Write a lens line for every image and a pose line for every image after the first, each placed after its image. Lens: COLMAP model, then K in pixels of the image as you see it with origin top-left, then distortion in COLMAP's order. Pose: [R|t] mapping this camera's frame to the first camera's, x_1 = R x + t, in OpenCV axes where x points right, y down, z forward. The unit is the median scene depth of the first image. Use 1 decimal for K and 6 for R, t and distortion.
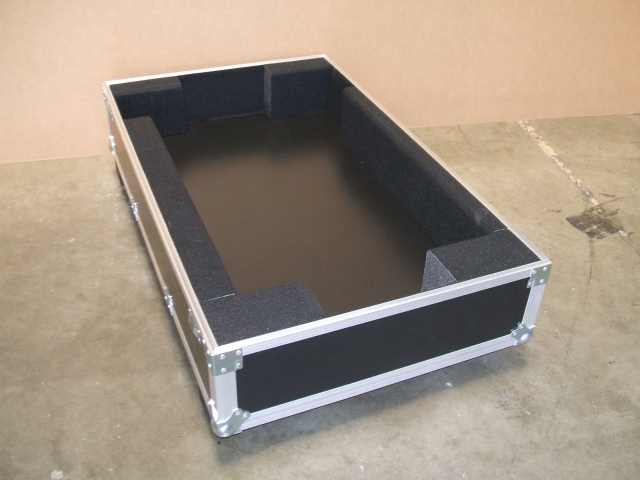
lens RADIAL K [[707.2, 0, 341.1], [0, 707.2, 229.8], [0, 0, 1]] dist [-0.149512, 0.168362]
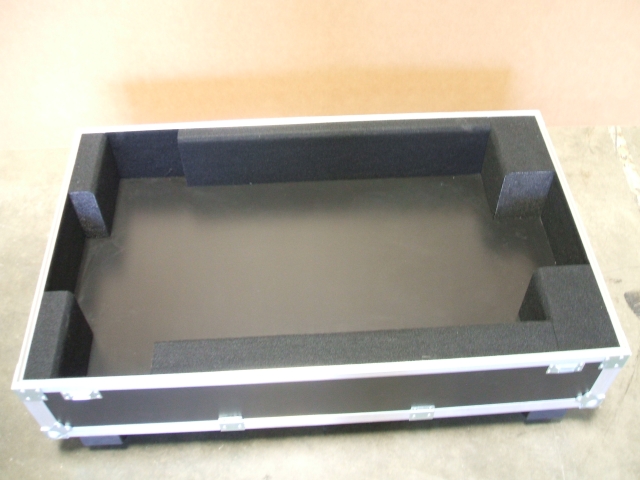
lens RADIAL K [[707.2, 0, 341.1], [0, 707.2, 229.8], [0, 0, 1]] dist [-0.149512, 0.168362]
pose [[0.978138, 0.125978, -0.165456, 0.116478], [-0.081033, 0.963631, 0.254656, -0.281840], [0.191520, -0.235681, 0.952772, 0.151069]]
